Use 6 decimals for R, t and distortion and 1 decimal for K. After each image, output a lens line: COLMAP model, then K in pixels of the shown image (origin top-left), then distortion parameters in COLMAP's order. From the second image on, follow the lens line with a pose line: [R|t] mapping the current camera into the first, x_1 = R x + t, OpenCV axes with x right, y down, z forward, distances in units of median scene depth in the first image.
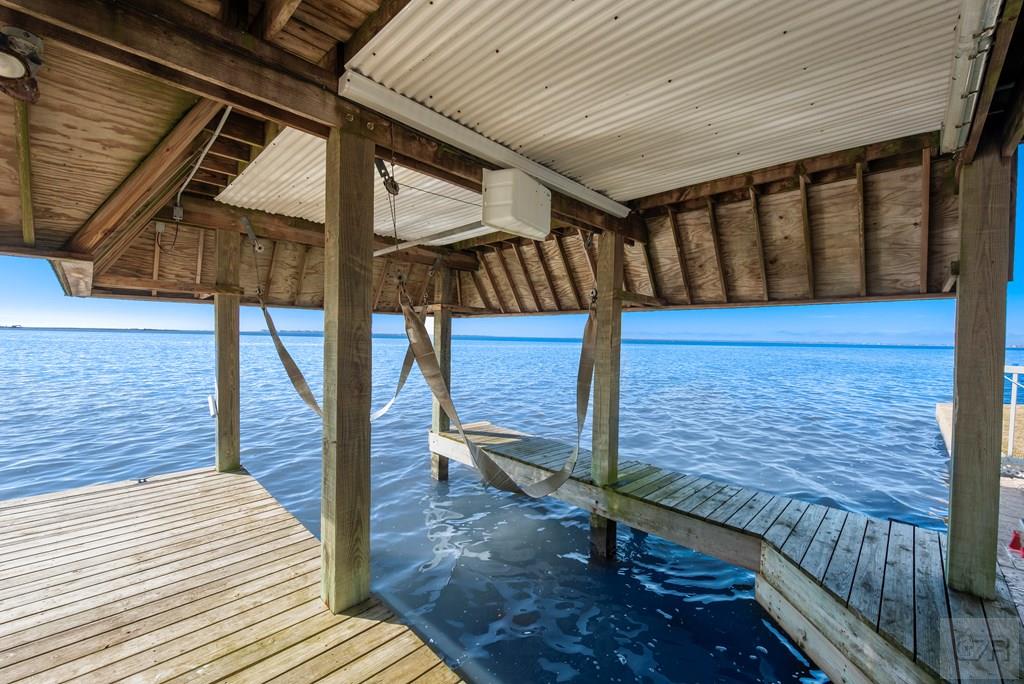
lens RADIAL K [[413.8, 0, 510.3], [0, 413.8, 343.8], [0, 0, 1]] dist [-0.008194, -0.001953]
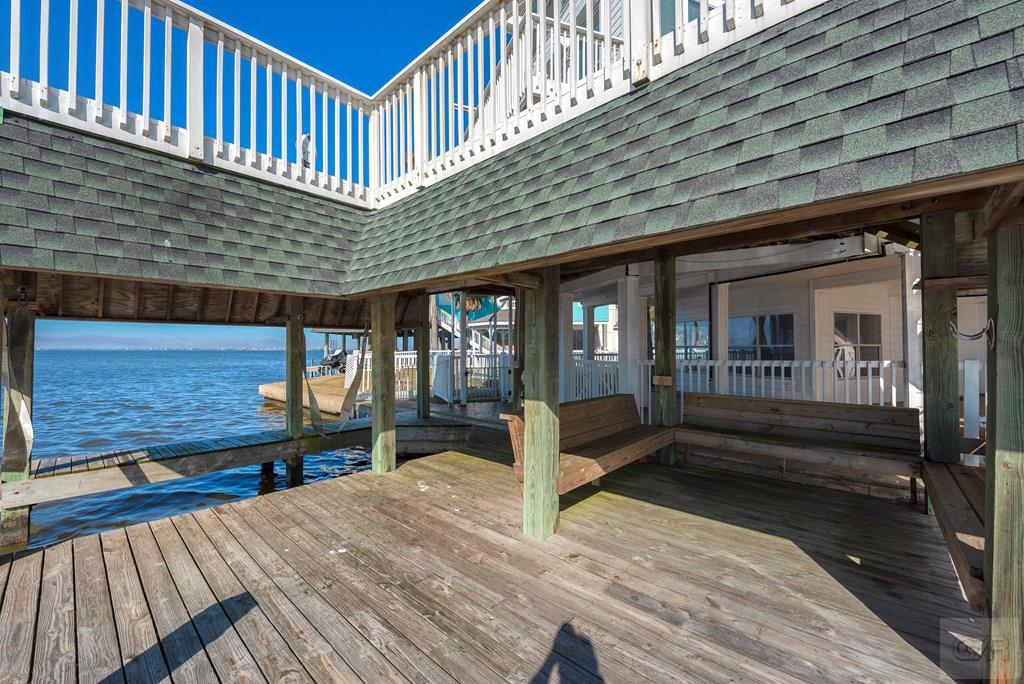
lens RADIAL K [[413.8, 0, 509.6], [0, 413.8, 342.7], [0, 0, 1]] dist [-0.008194, -0.001953]
pose [[-0.047638, -0.012449, 0.998787, -2.178938], [0.017300, 0.999762, 0.013286, -0.051476], [-0.998715, 0.017912, -0.047412, 0.368703]]
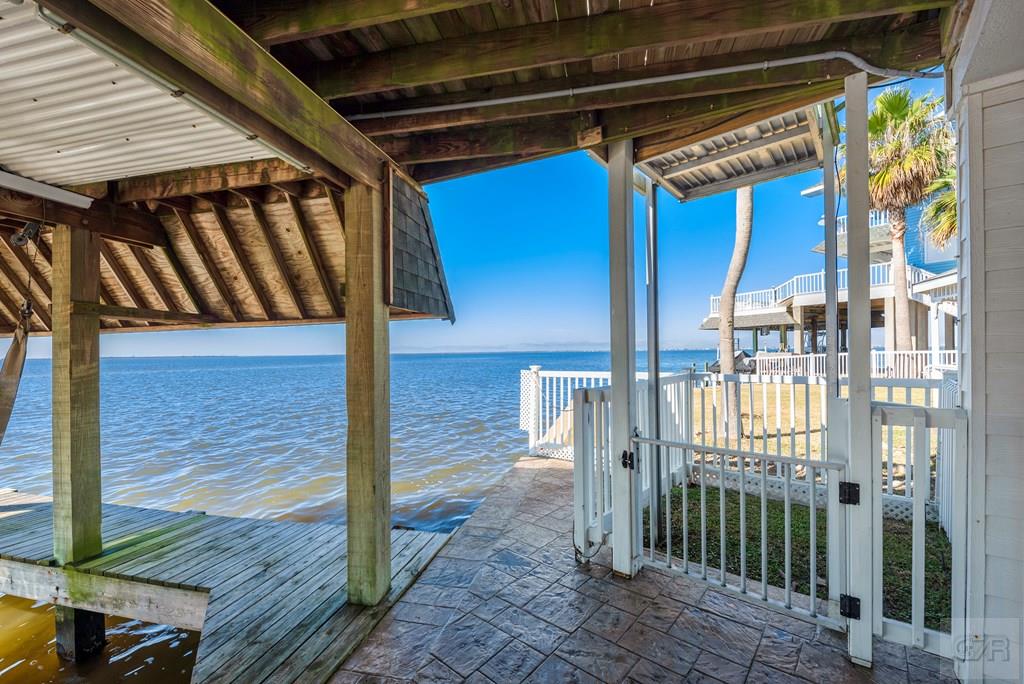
lens RADIAL K [[413.8, 0, 523.7], [0, 413.8, 358.1], [0, 0, 1]] dist [-0.008194, -0.001953]
pose [[0.842635, -0.039424, 0.537040, 0.530080], [0.039821, 0.999148, 0.010866, -0.004399], [-0.537010, 0.012229, 0.843487, -0.067405]]
